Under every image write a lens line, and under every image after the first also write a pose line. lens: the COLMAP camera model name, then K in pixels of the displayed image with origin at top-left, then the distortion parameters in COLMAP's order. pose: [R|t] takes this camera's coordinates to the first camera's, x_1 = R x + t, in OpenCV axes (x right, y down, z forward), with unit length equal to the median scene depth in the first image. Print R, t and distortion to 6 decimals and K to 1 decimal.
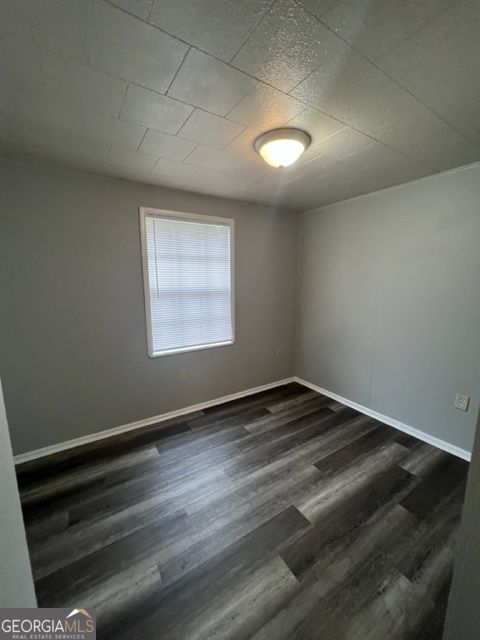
lens RADIAL K [[255.5, 0, 240.0], [0, 255.5, 320.0], [0, 0, 1]] dist [-0.000830, -0.000209]
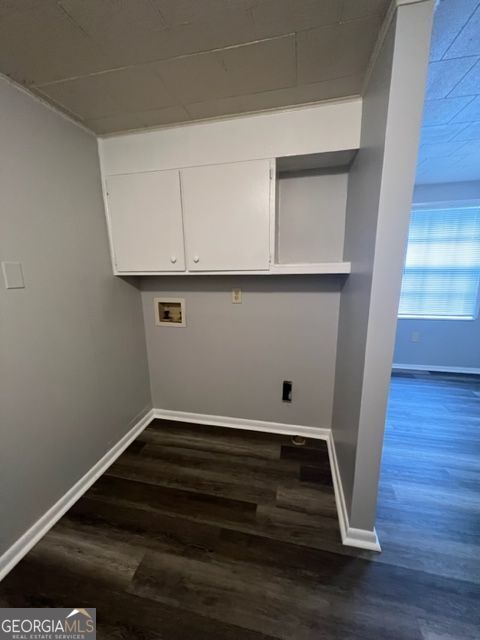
lens RADIAL K [[255.5, 0, 240.0], [0, 255.5, 320.0], [0, 0, 1]] dist [-0.000830, -0.000209]
pose [[0.698278, 0.144273, -0.701137, 0.043103], [-0.098137, 0.989525, 0.105878, 0.094867], [0.709068, -0.005125, 0.705121, -0.524348]]
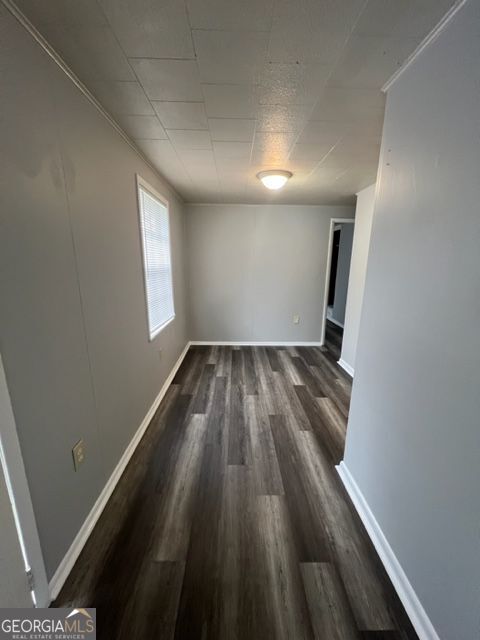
lens RADIAL K [[255.5, 0, 240.0], [0, 255.5, 320.0], [0, 0, 1]] dist [-0.000830, -0.000209]
pose [[0.525823, -0.178169, 0.831725, -0.975647], [0.122608, 0.983481, 0.133165, -0.015124], [-0.841711, 0.031955, 0.538981, 0.217821]]
